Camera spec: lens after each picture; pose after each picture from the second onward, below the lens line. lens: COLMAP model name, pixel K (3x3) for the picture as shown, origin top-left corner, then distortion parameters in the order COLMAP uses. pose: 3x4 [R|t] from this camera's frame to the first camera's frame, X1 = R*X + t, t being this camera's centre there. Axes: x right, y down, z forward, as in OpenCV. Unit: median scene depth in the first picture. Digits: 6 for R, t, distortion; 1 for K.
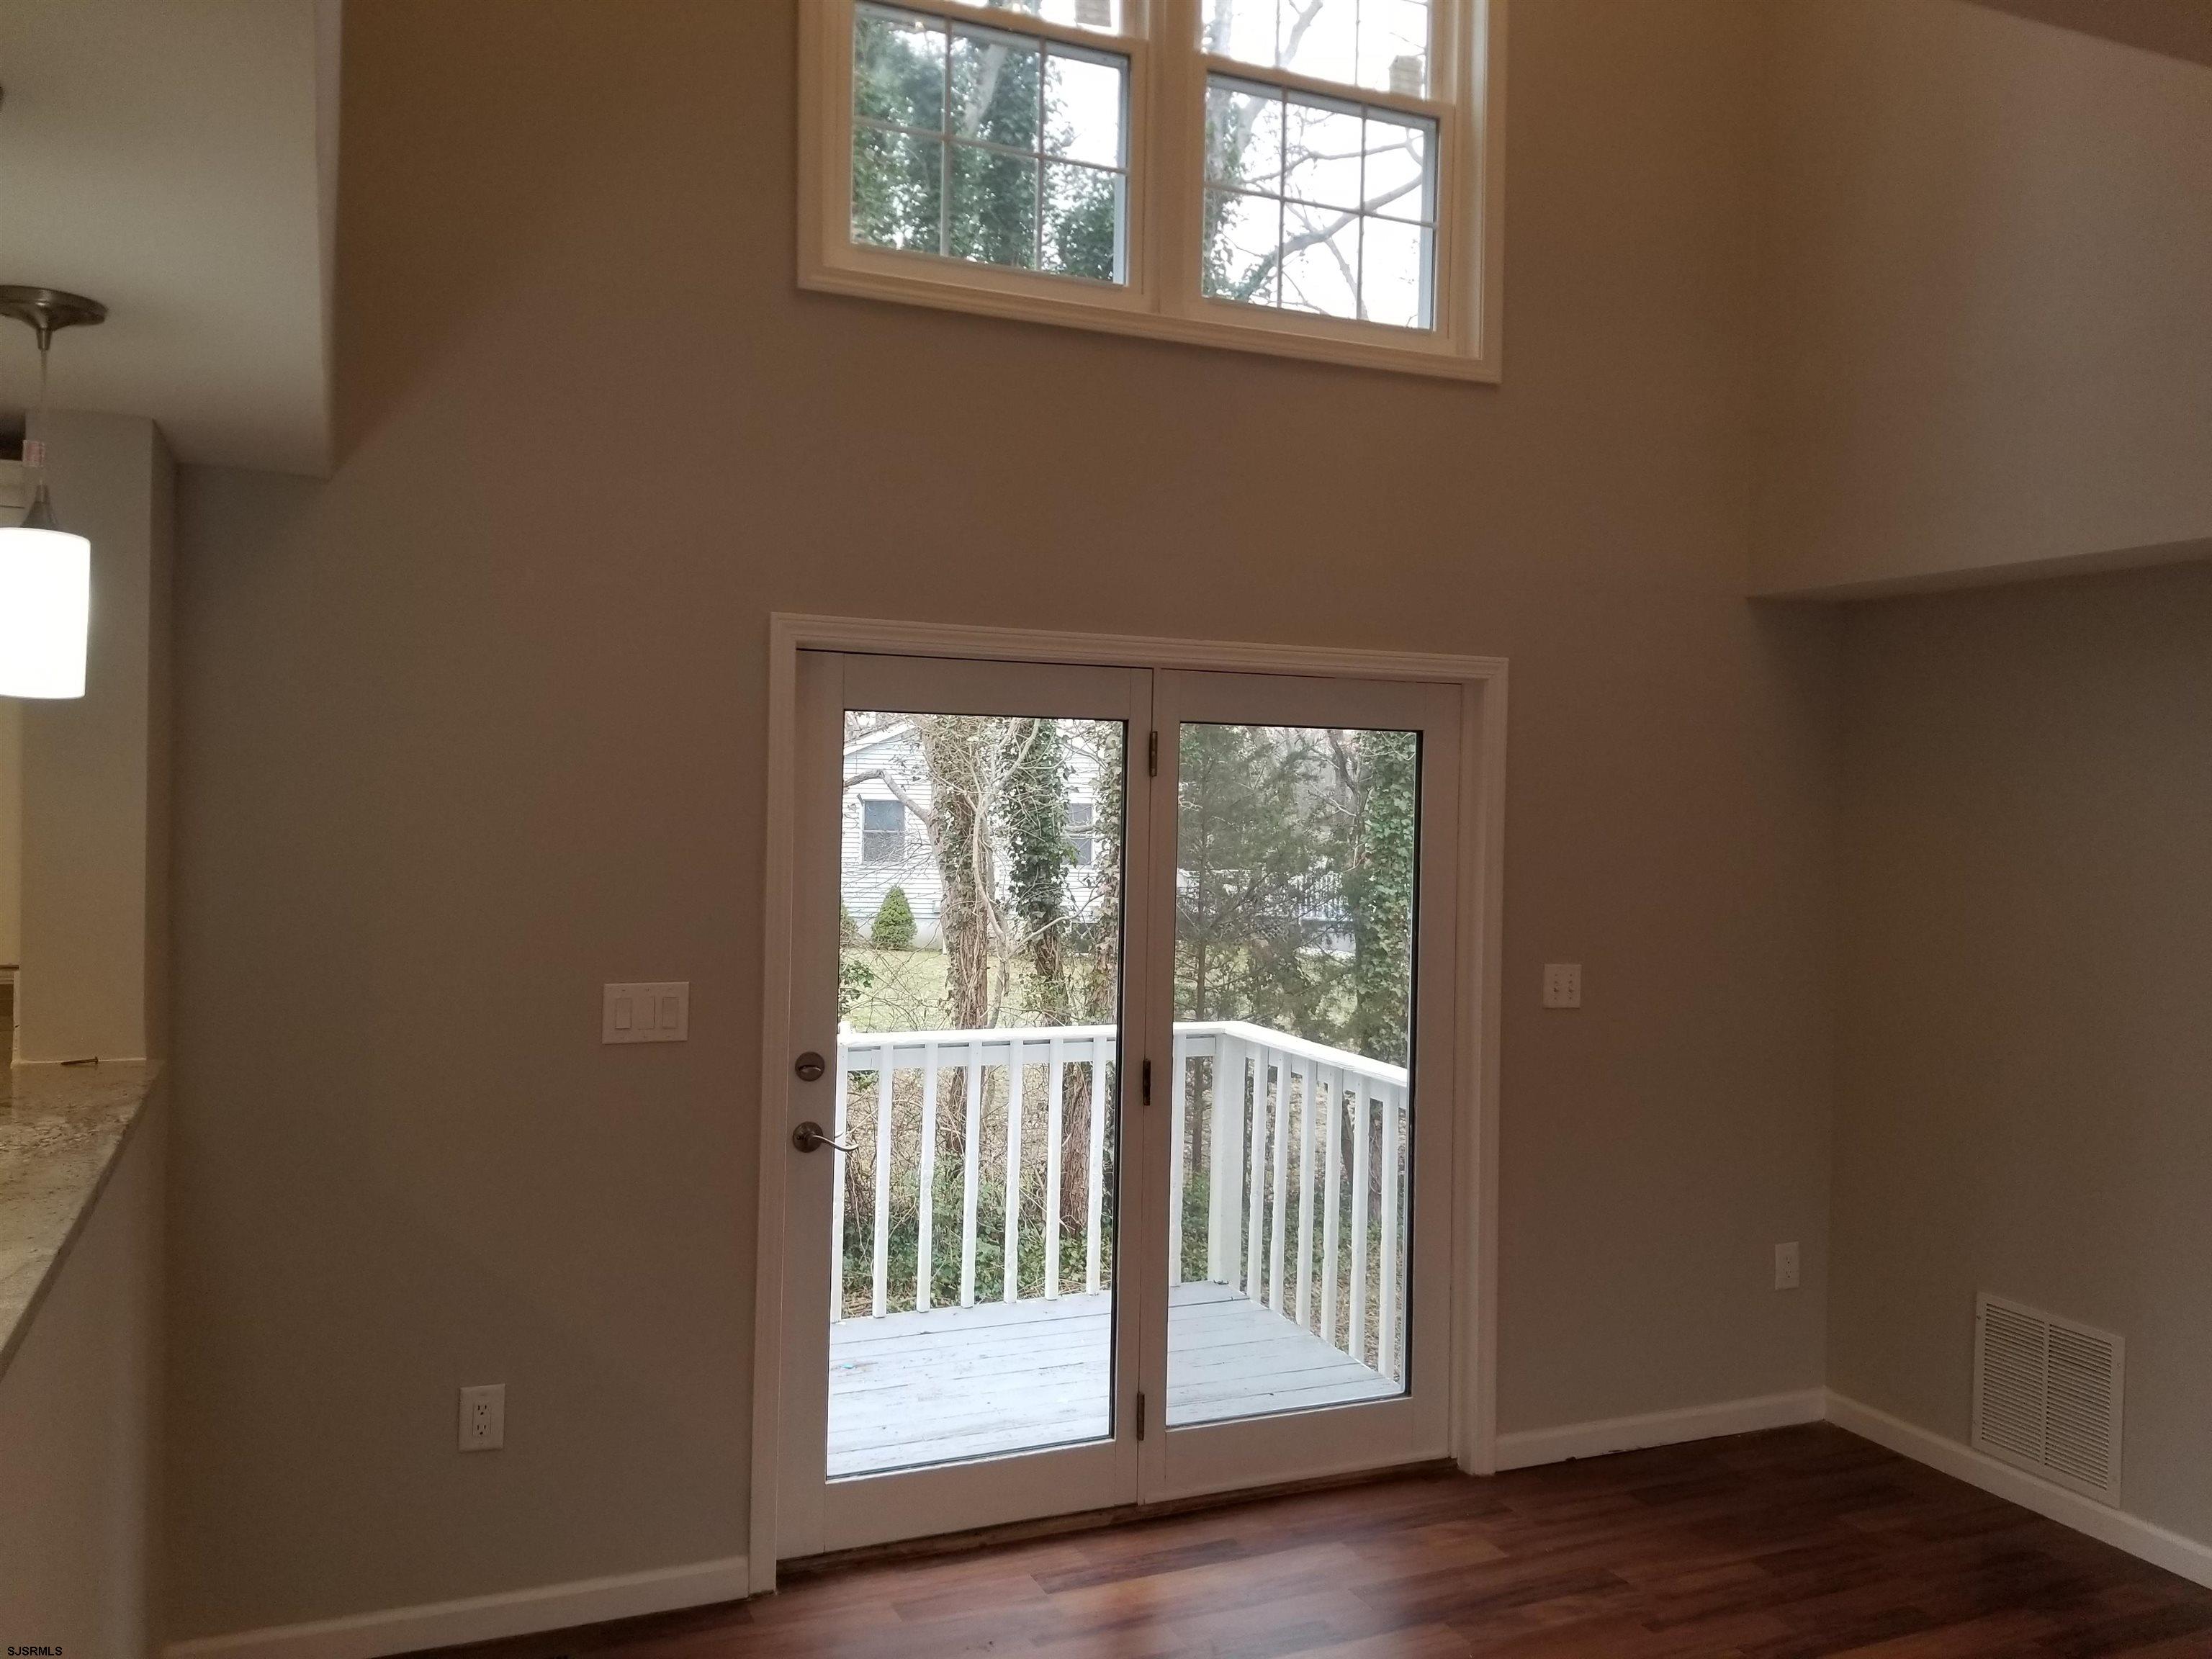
lens RADIAL K [[1730.6, 0, 1101.7], [0, 1730.6, 824.6], [0, 0, 1]] dist [0.051229, -0.062460]
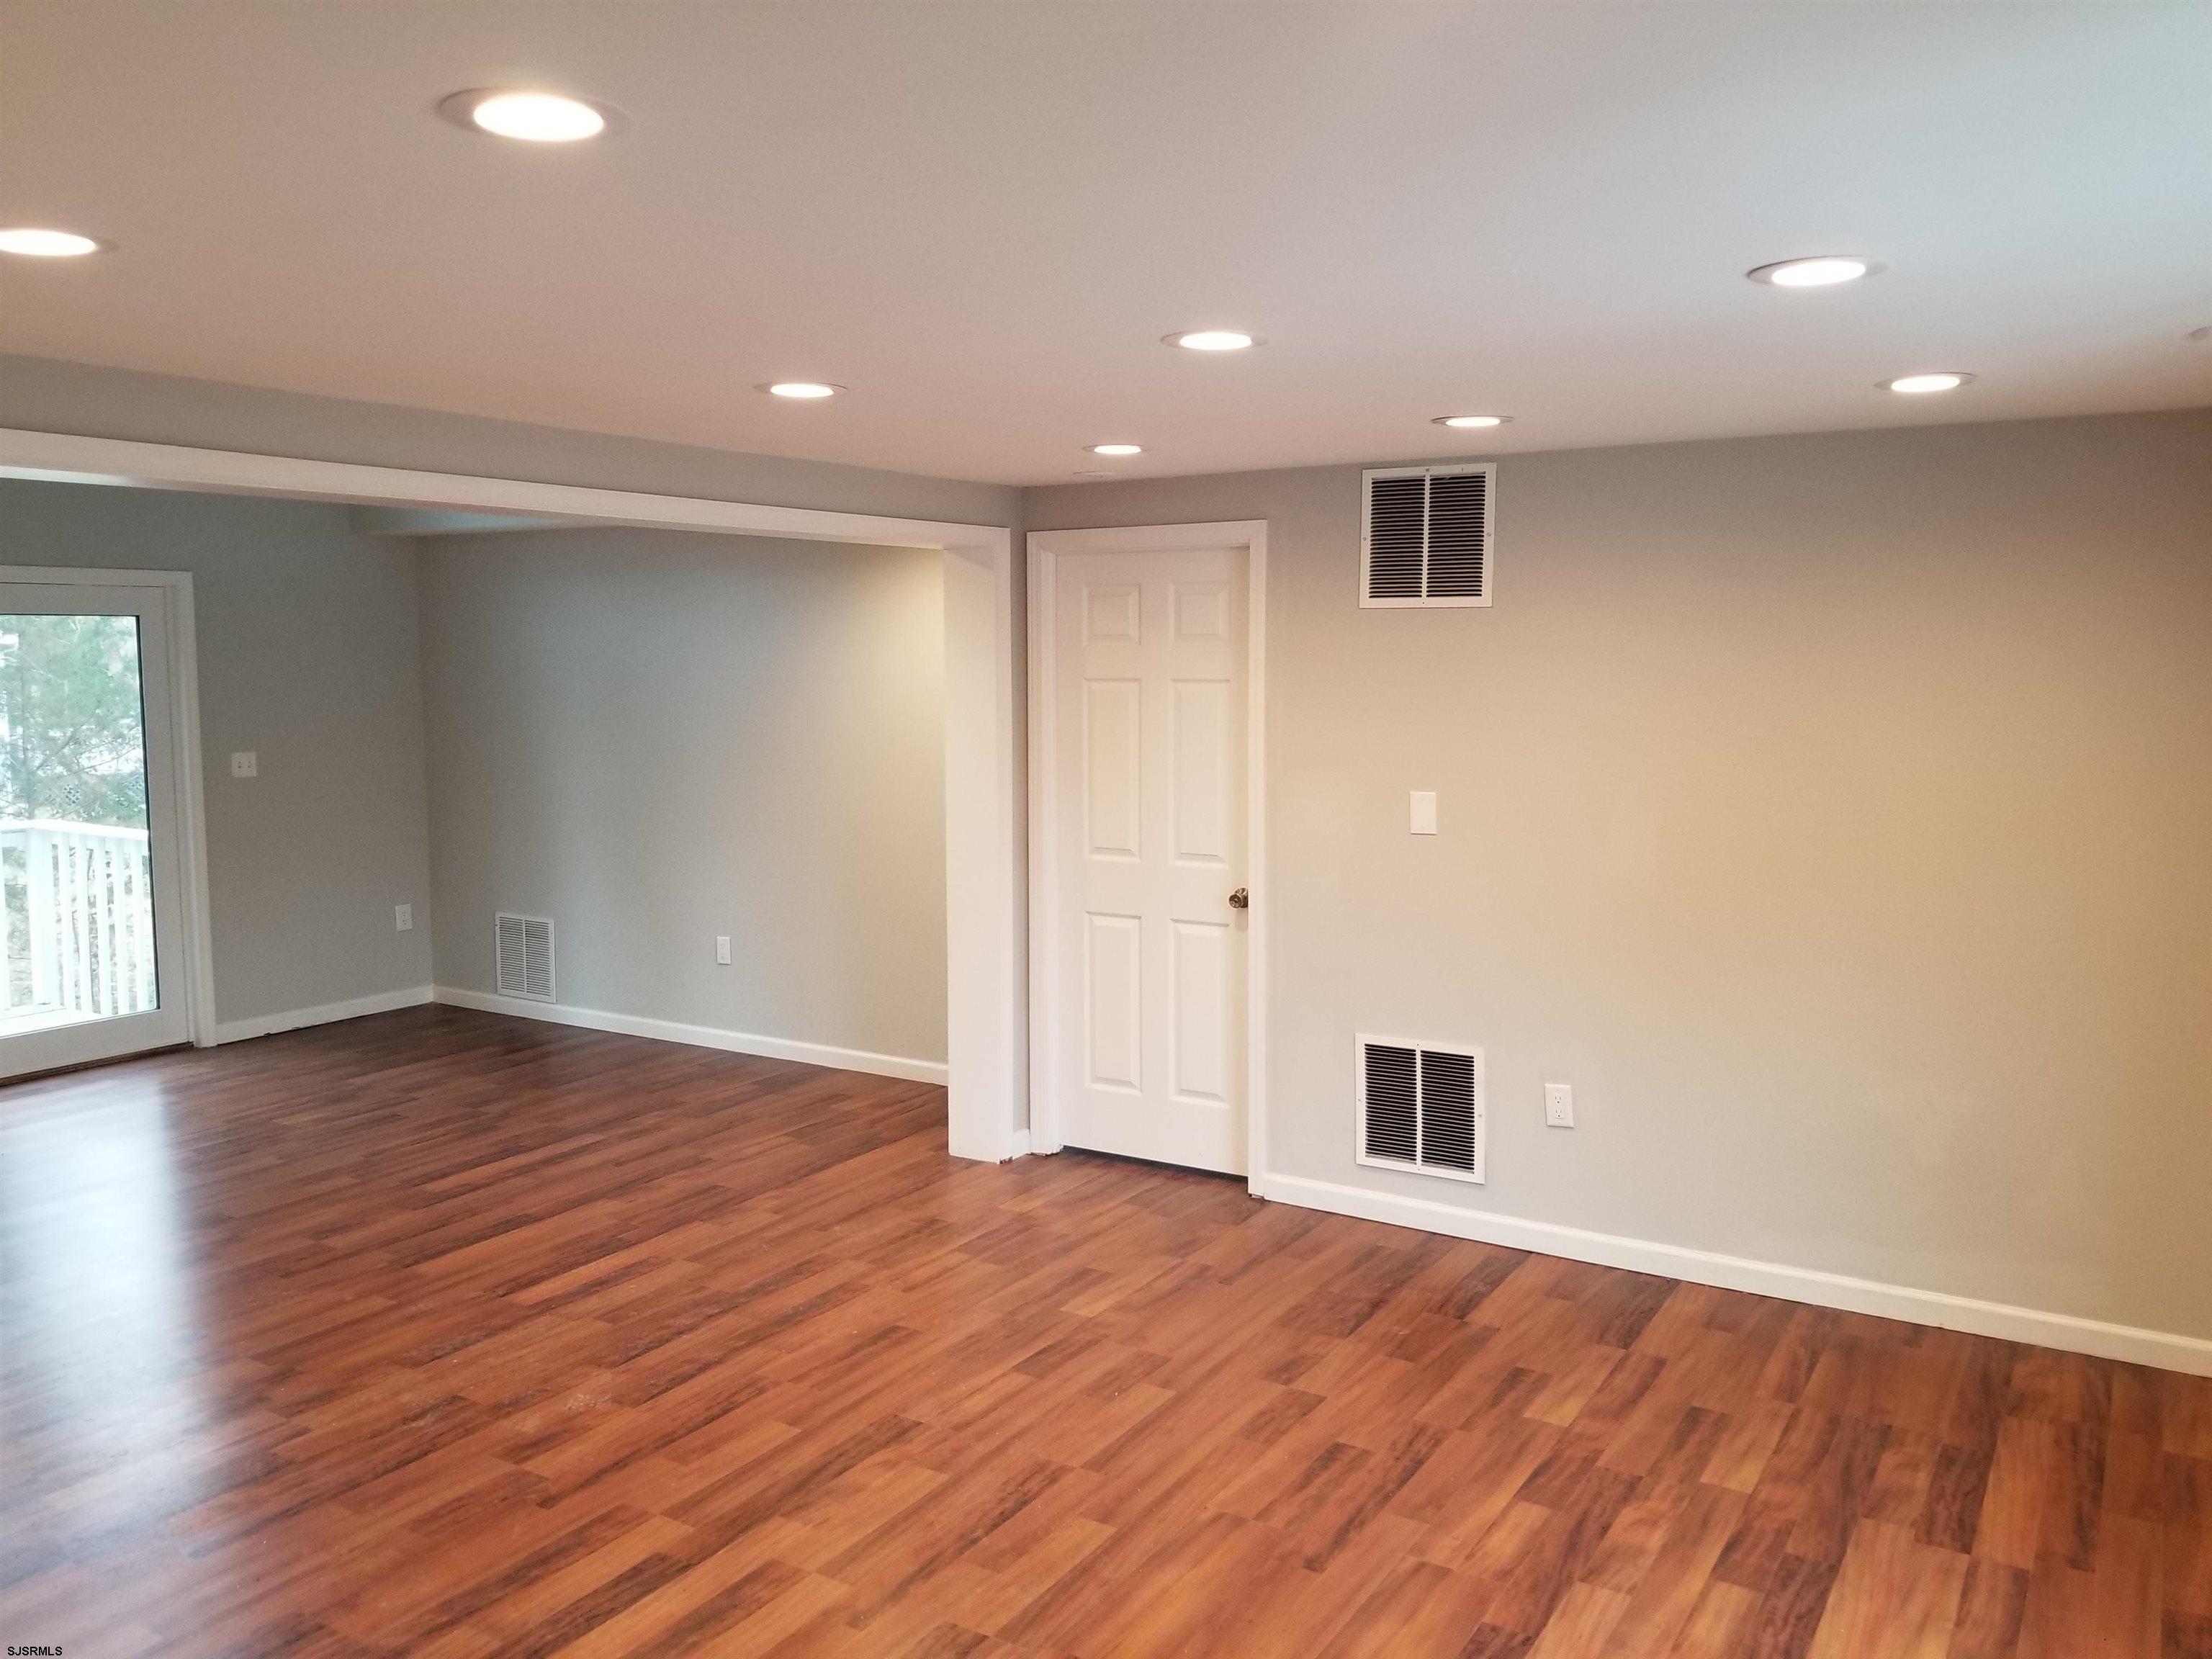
lens RADIAL K [[1730.6, 0, 1062.8], [0, 1730.6, 794.3], [0, 0, 1]] dist [0.051229, -0.062460]
pose [[0.834365, -0.073750, 0.546256, -0.003759], [0.031658, 0.995785, 0.086085, -0.001098], [-0.550302, -0.054533, 0.833183, -0.888562]]
